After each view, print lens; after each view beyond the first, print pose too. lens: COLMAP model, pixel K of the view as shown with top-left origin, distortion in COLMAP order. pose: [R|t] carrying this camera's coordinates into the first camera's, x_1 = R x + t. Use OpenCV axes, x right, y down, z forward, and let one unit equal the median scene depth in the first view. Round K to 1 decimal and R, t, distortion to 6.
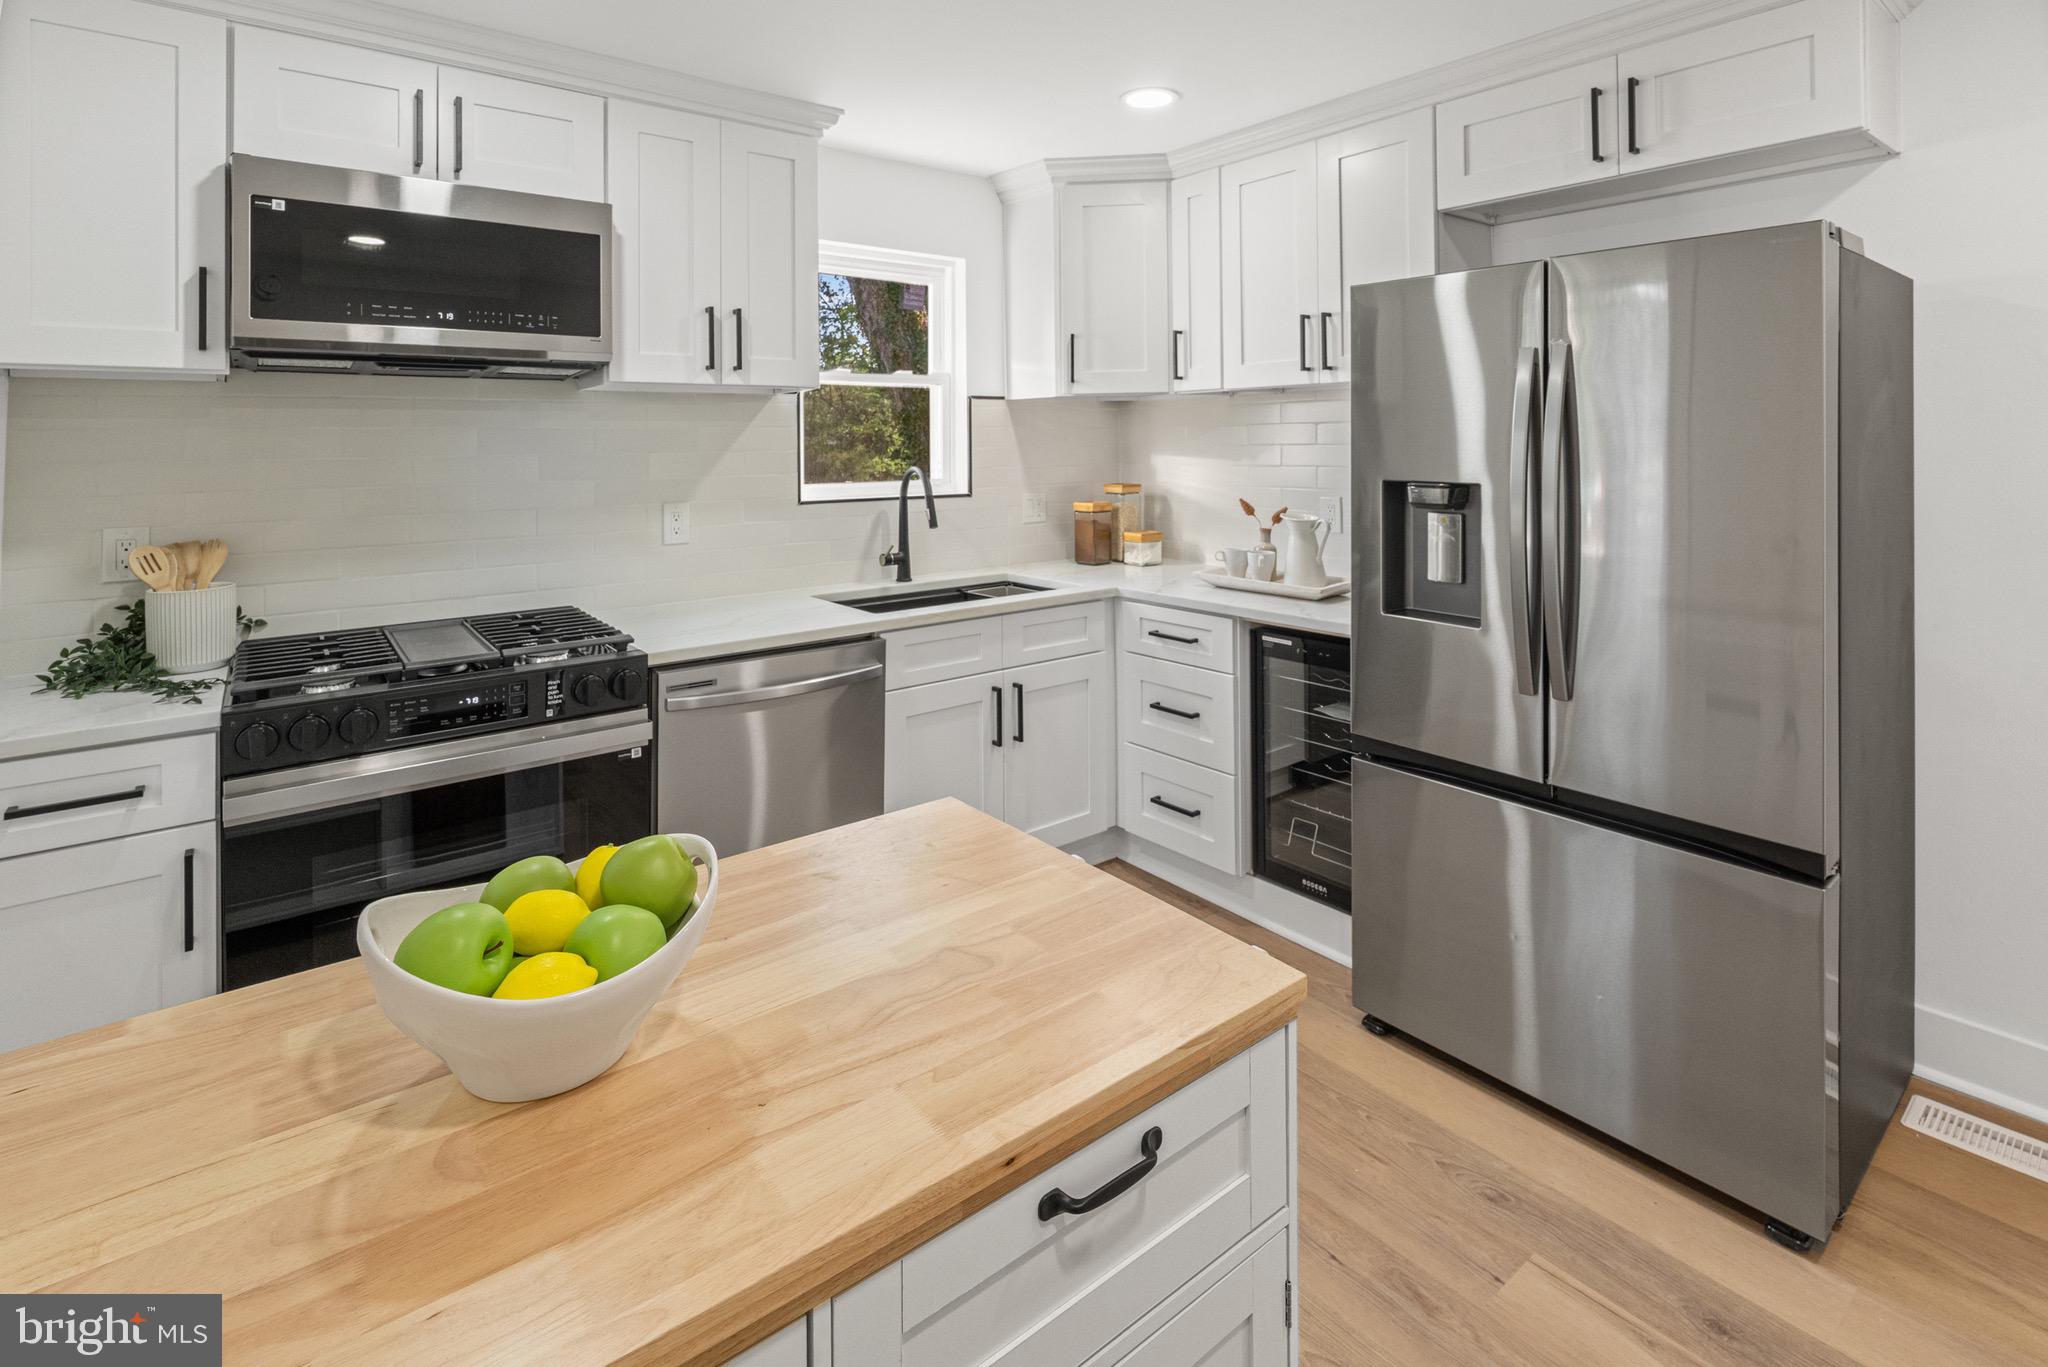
lens RADIAL K [[980.6, 0, 1019.2], [0, 980.6, 450.1], [0, 0, 1]] dist [-0.003320, -0.000236]
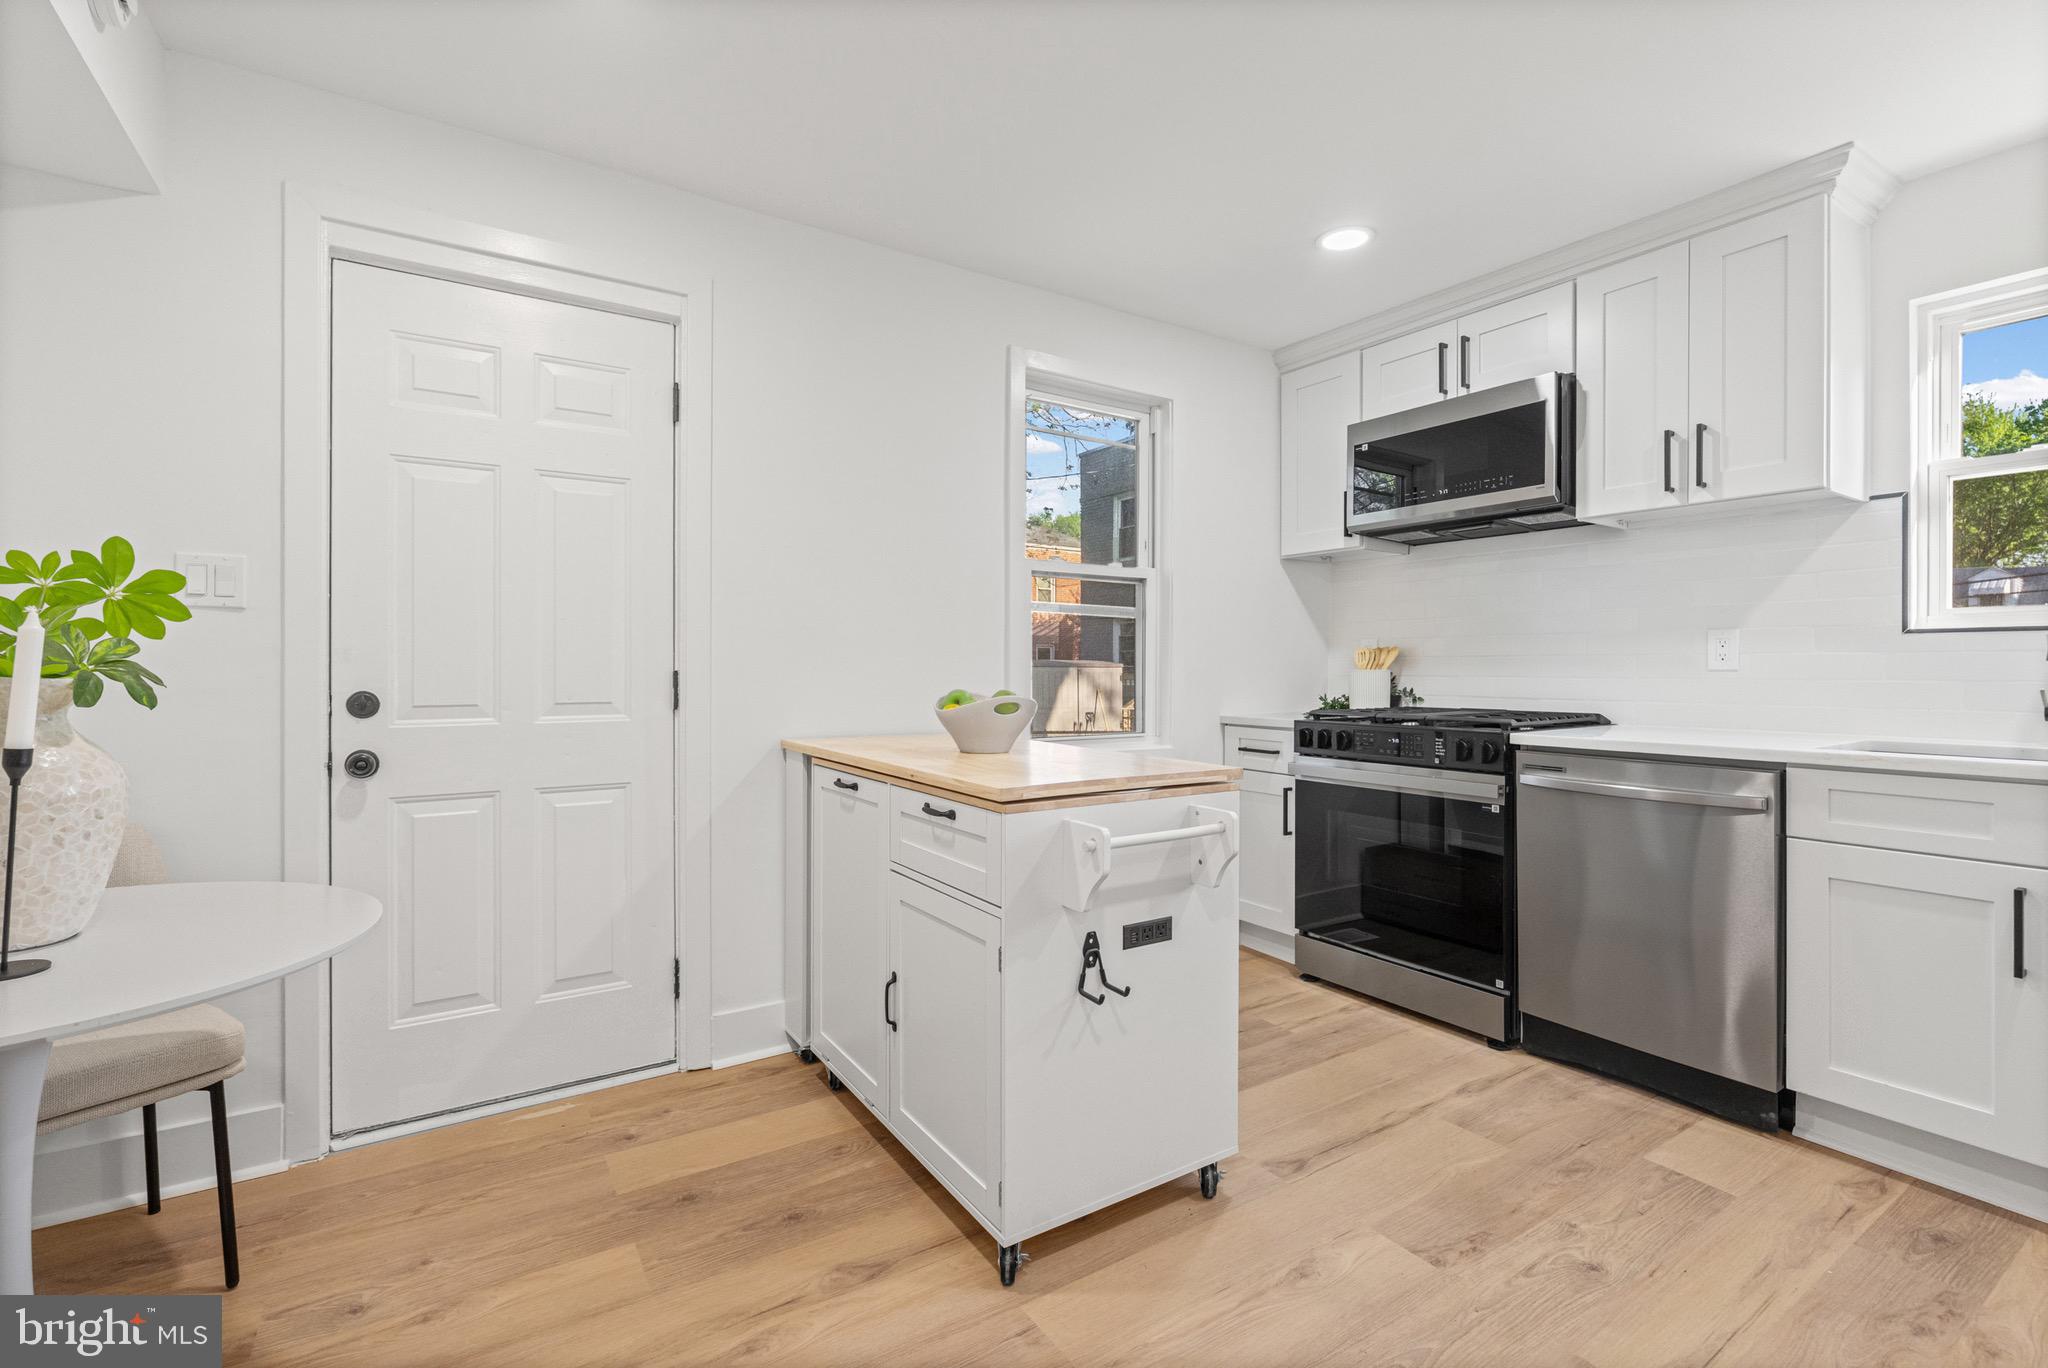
lens RADIAL K [[911.0, 0, 1027.2], [0, 911.0, 677.4], [0, 0, 1]] dist [-0.004440, -0.000313]
pose [[-0.082663, 0.020359, -0.996370, 0.628884], [-0.008138, 0.999744, 0.021103, 0.089021], [0.996544, 0.009853, -0.082476, 0.371479]]
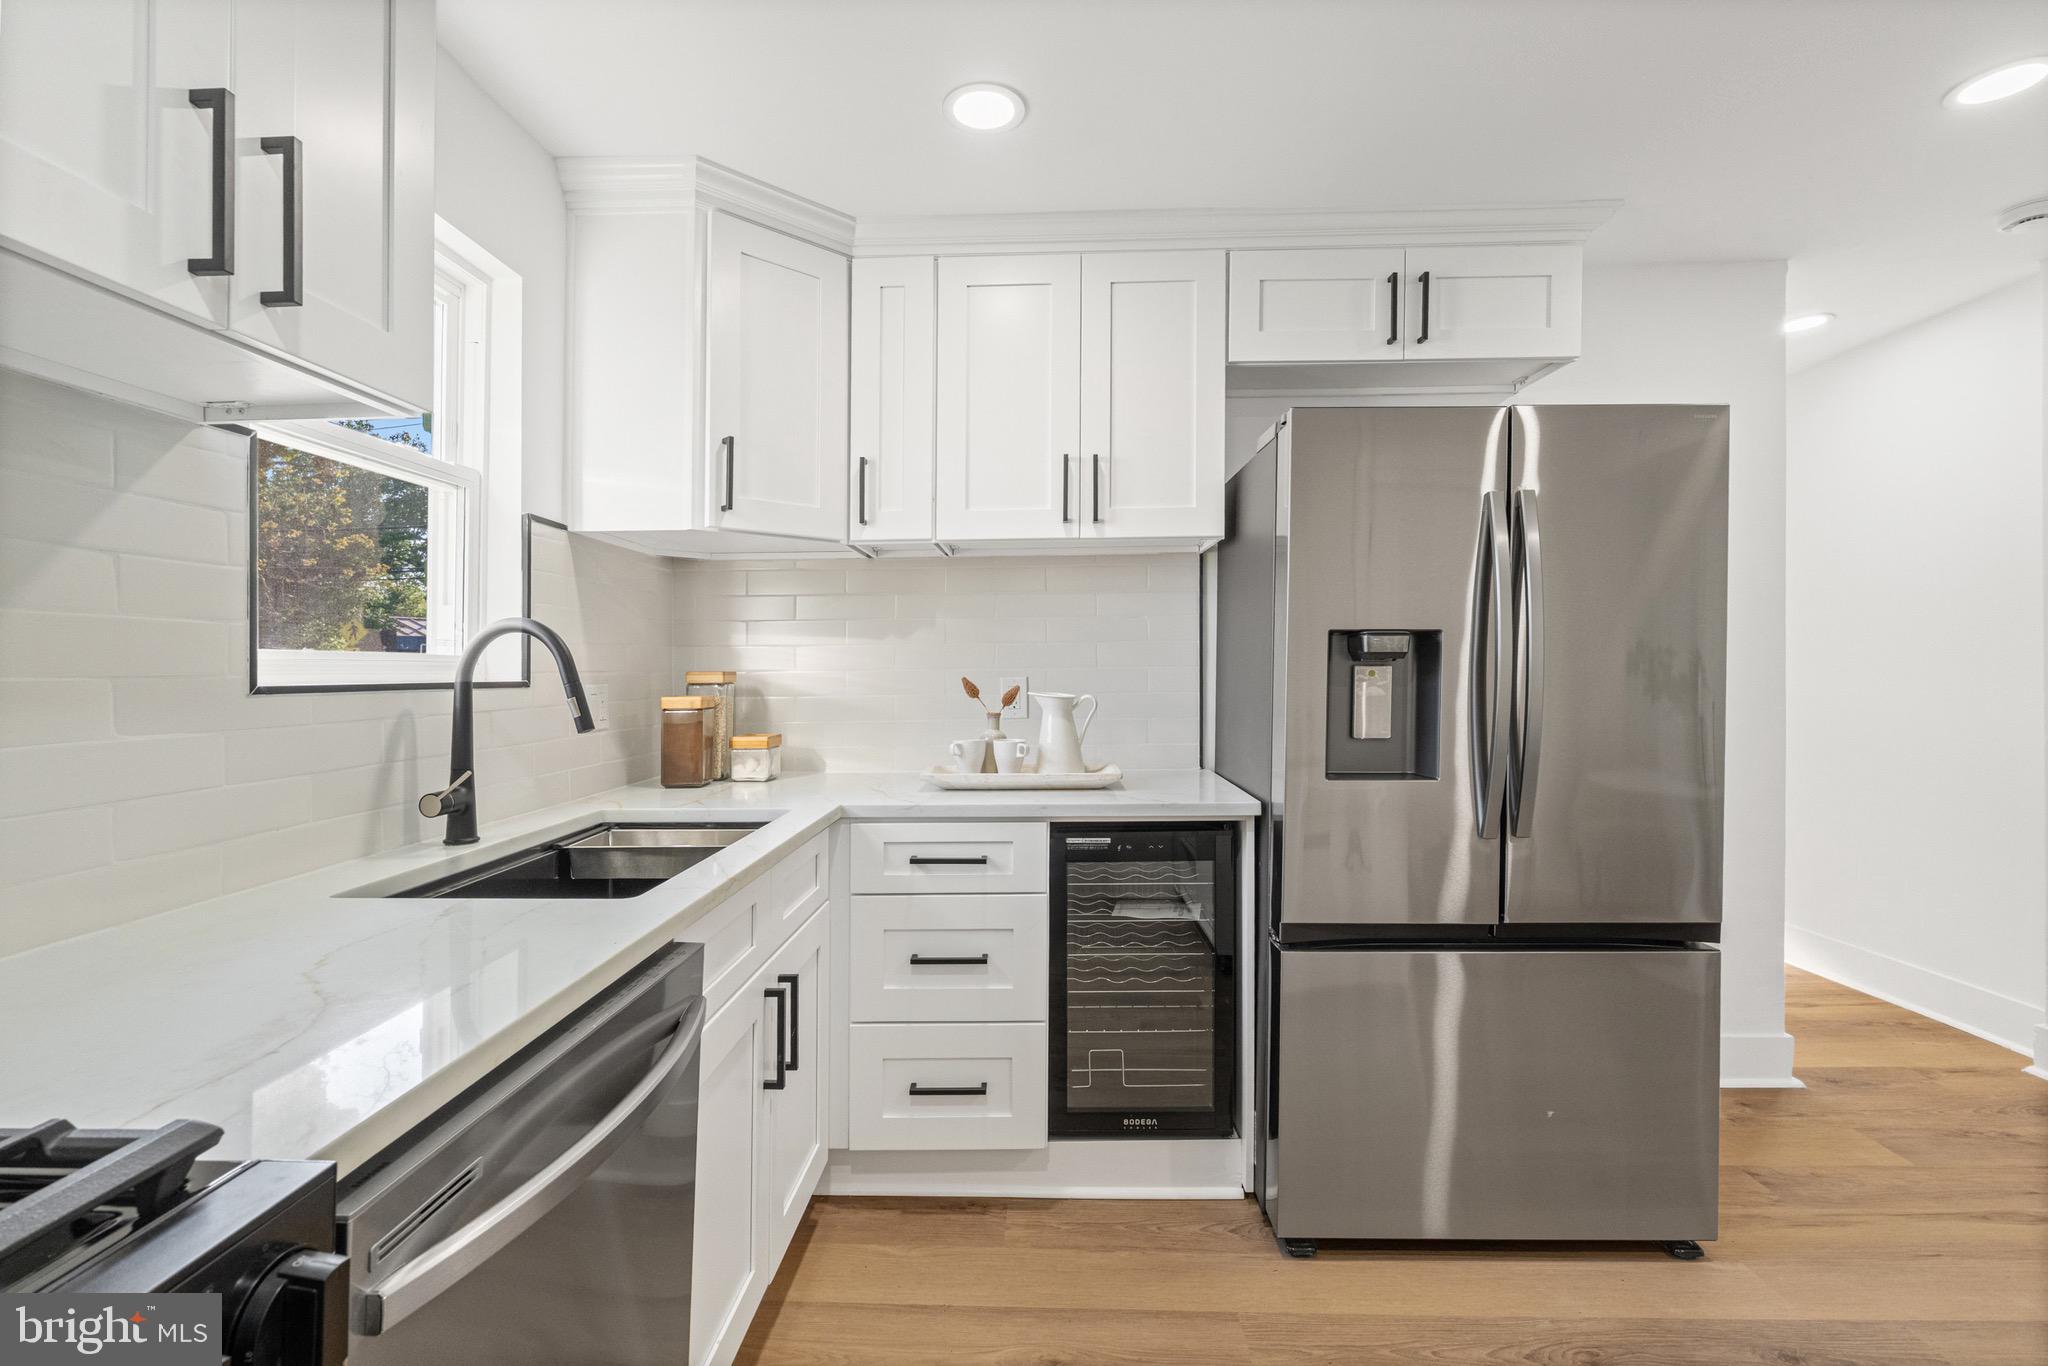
lens RADIAL K [[911.0, 0, 1027.2], [0, 911.0, 676.4], [0, 0, 1]] dist [-0.004440, -0.000313]
pose [[0.638460, -0.001617, 0.769653, -0.340316], [0.009823, 0.999933, -0.006049, 0.058043], [-0.769592, 0.011422, 0.638433, 0.525536]]
